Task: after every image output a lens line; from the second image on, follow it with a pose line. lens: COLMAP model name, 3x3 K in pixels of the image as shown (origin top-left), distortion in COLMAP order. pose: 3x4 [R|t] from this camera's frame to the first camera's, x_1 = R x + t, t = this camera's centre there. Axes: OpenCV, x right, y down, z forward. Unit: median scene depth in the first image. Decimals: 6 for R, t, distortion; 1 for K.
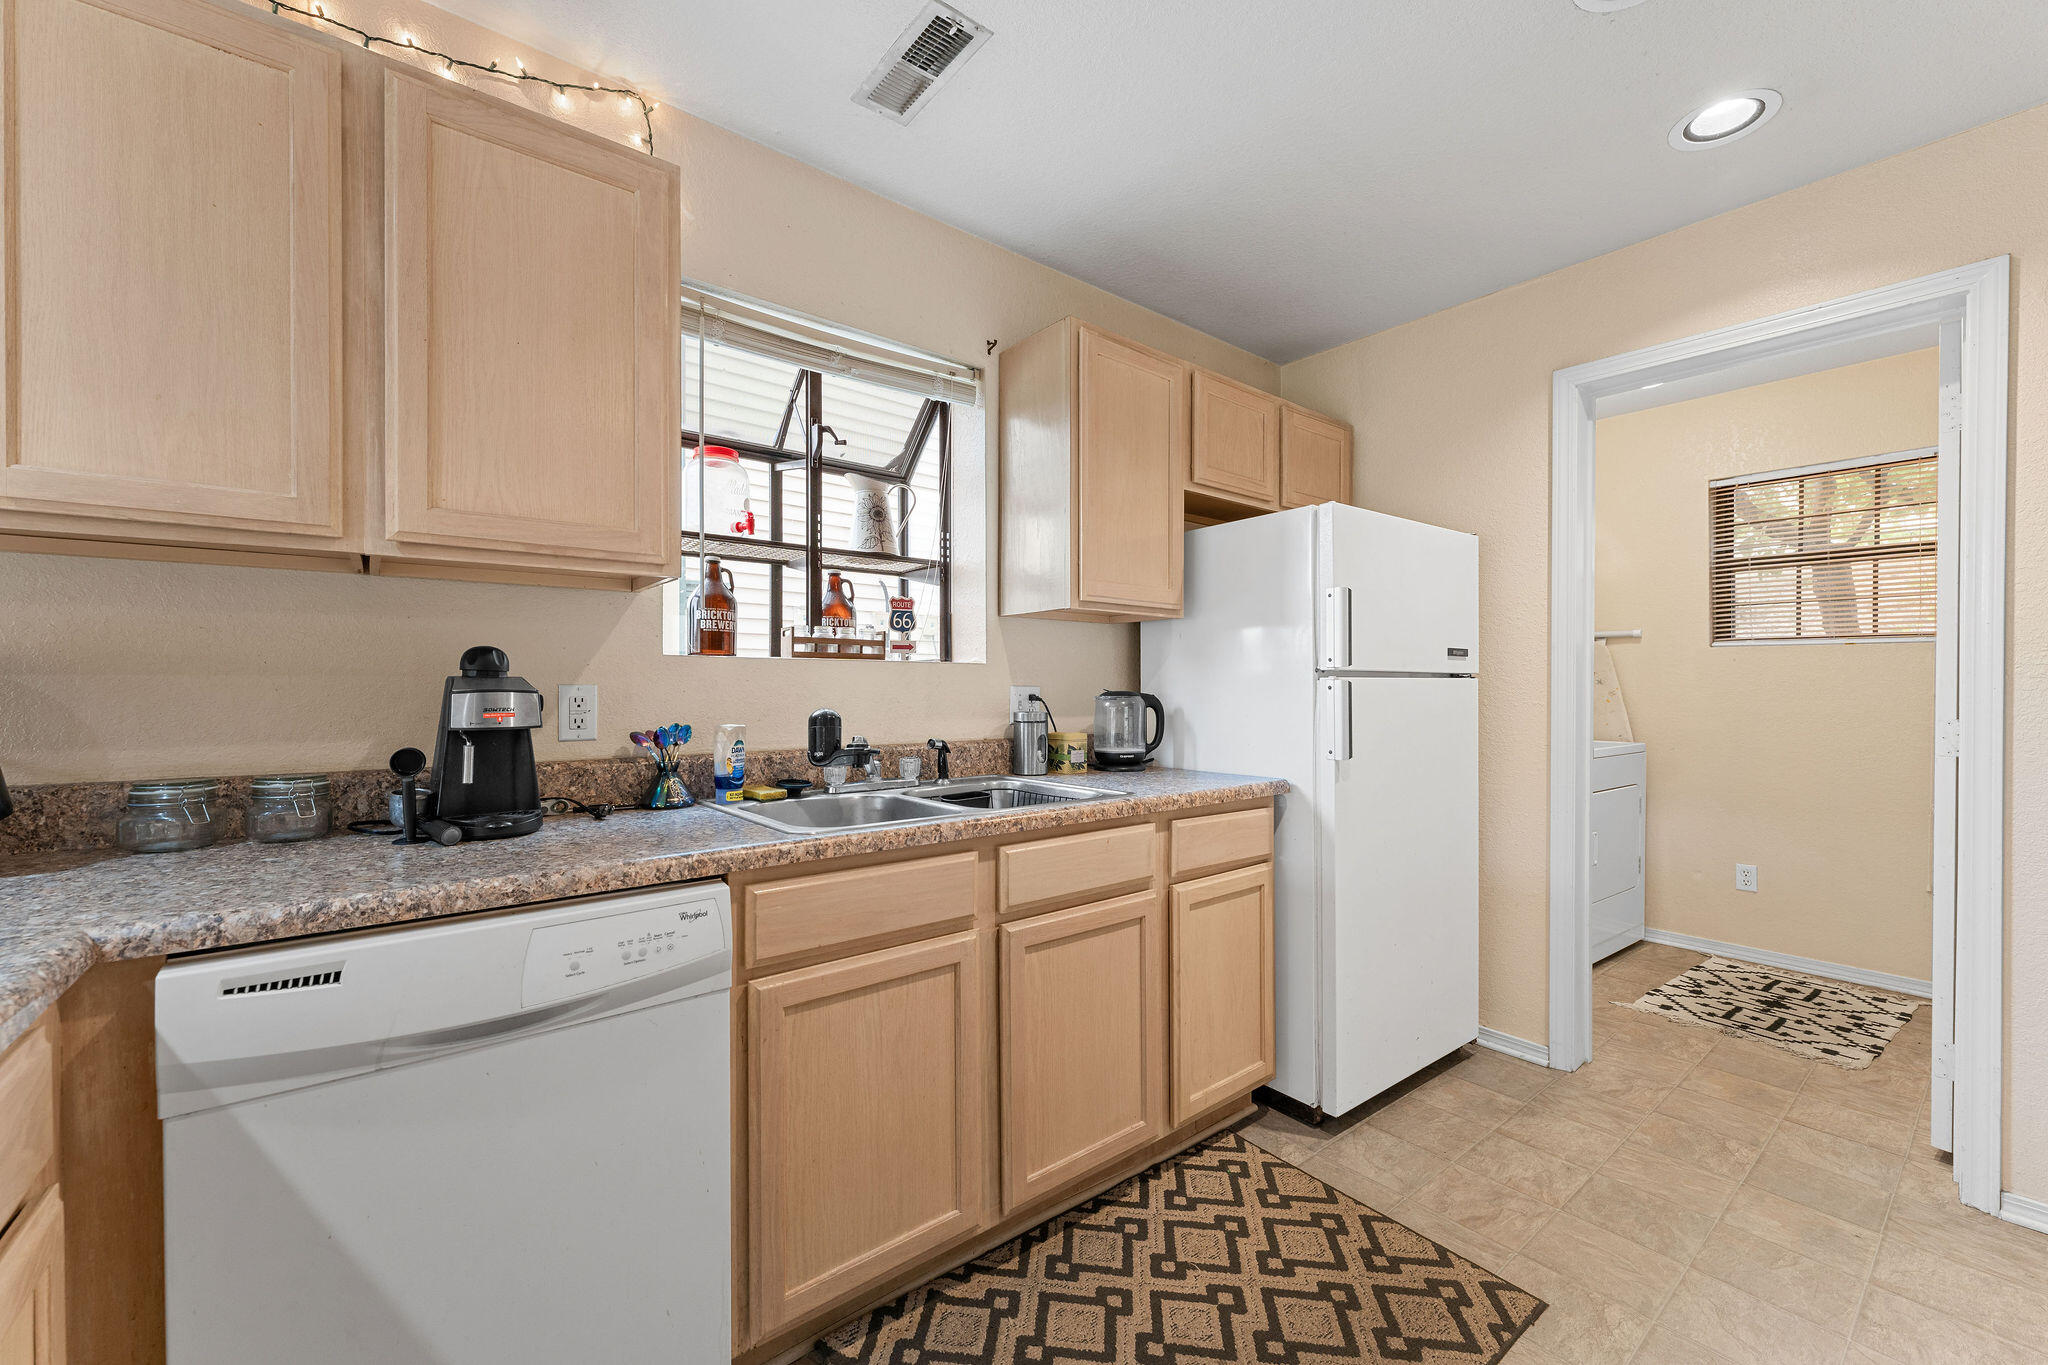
lens RADIAL K [[813.0, 0, 1024.9], [0, 813.0, 686.5], [0, 0, 1]] dist [-0.000291, -0.000257]
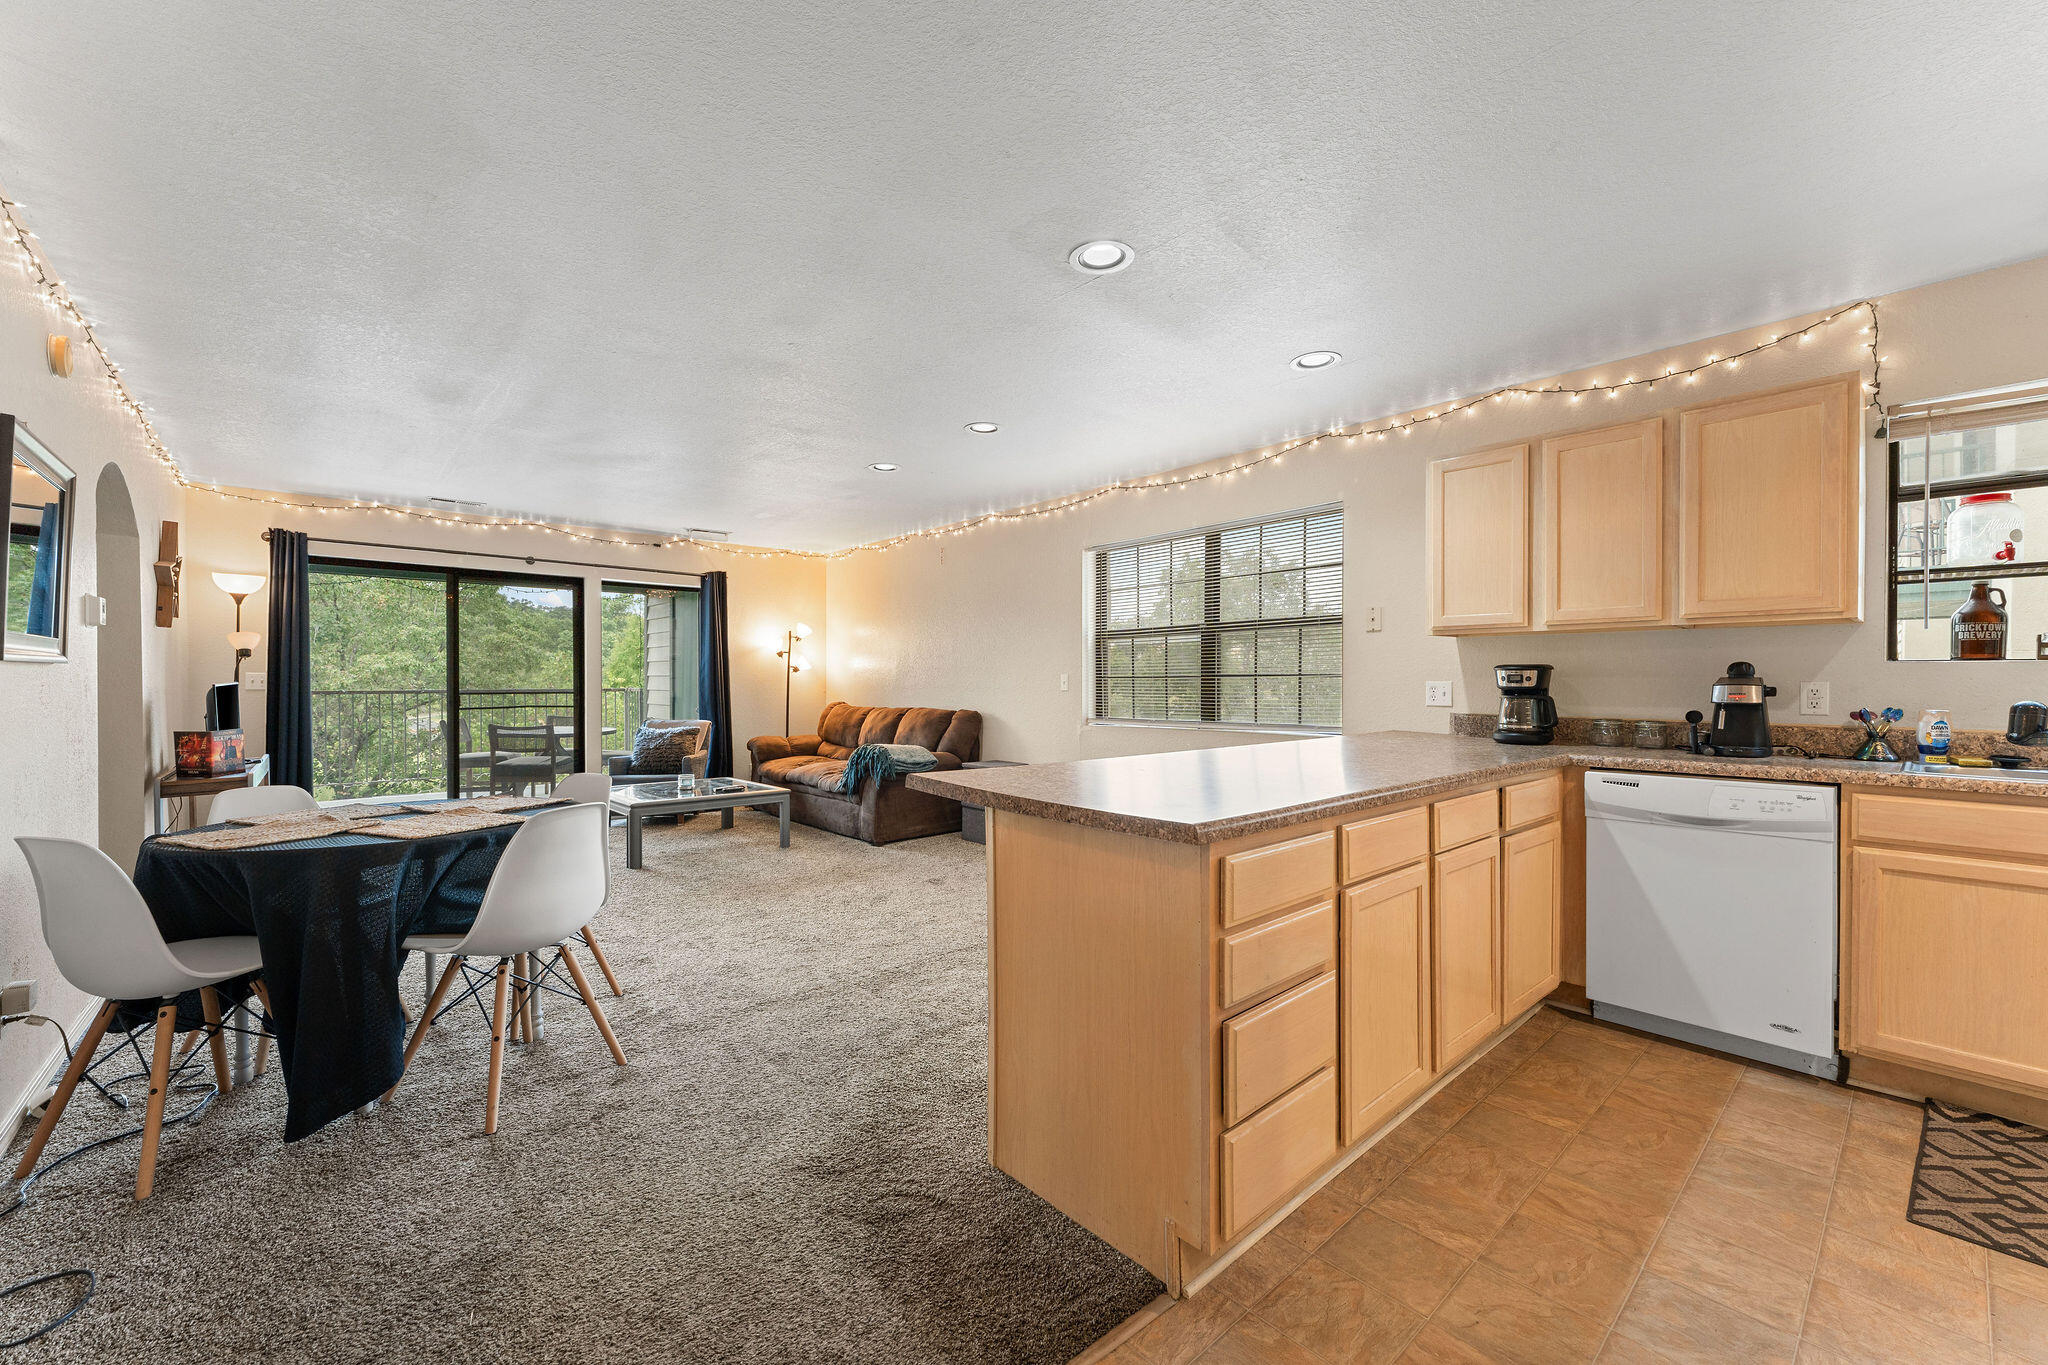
lens RADIAL K [[813.0, 0, 1024.9], [0, 813.0, 686.5], [0, 0, 1]] dist [-0.000291, -0.000257]
pose [[0.048539, 0.007070, -0.998796, 0.776337], [-0.003798, 0.999969, 0.006894, 0.001565], [0.998814, 0.003458, 0.048564, -0.524211]]
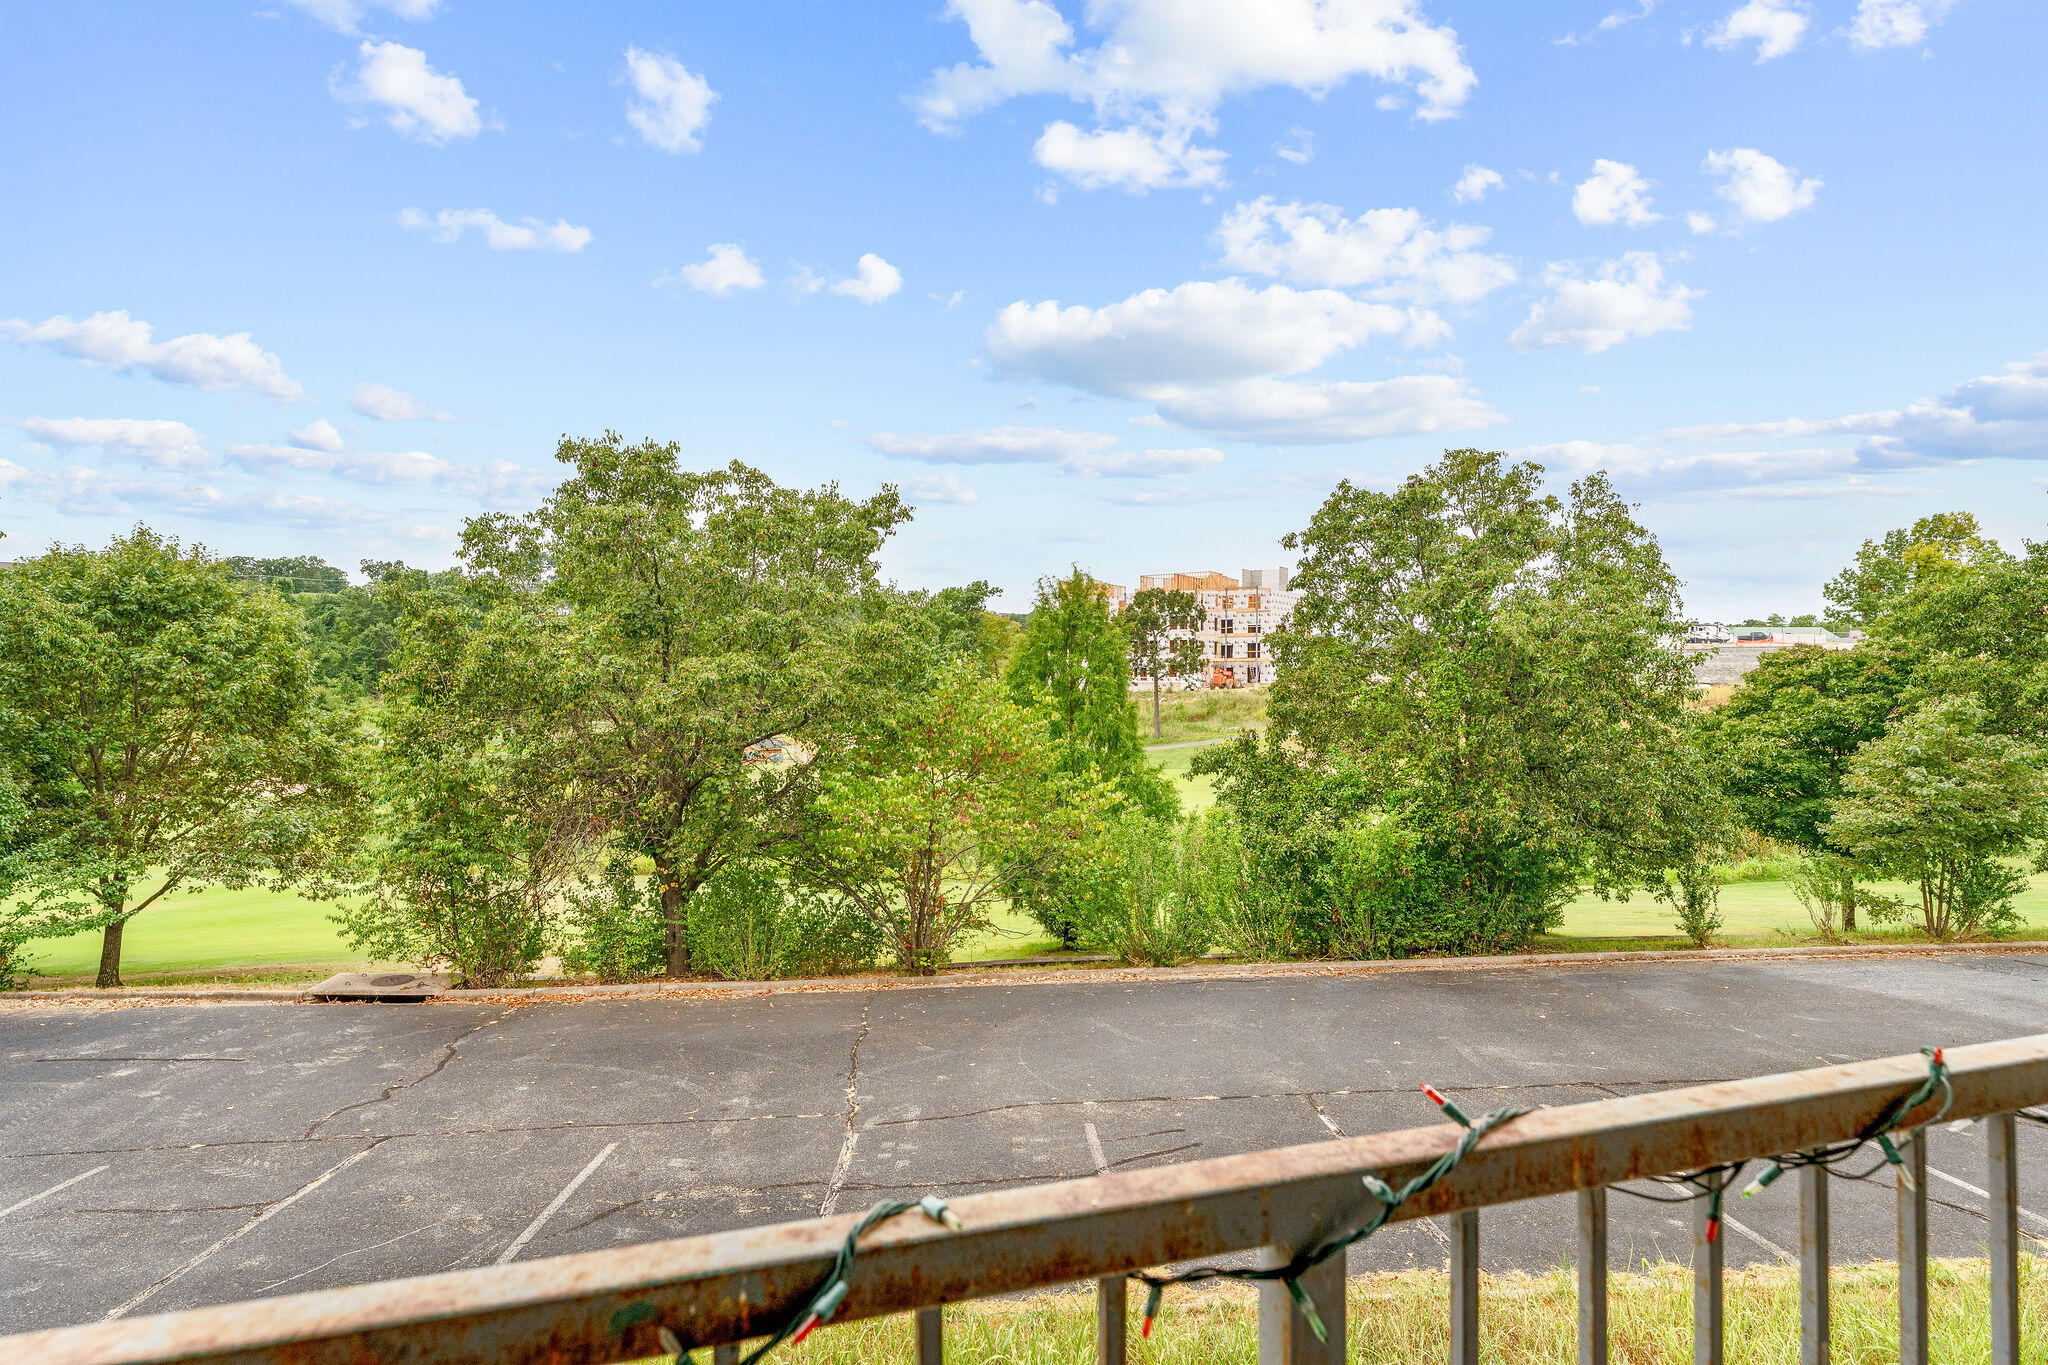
lens RADIAL K [[1067.7, 0, 1024.0], [0, 1067.7, 682.5], [0, 0, 1]] dist [-0.000179, -0.000055]
pose [[-0.348822, -0.009334, -0.937143, -2.769756], [-0.009328, 0.999935, -0.006487, -0.068618], [0.937143, 0.006479, -0.348886, -2.865812]]
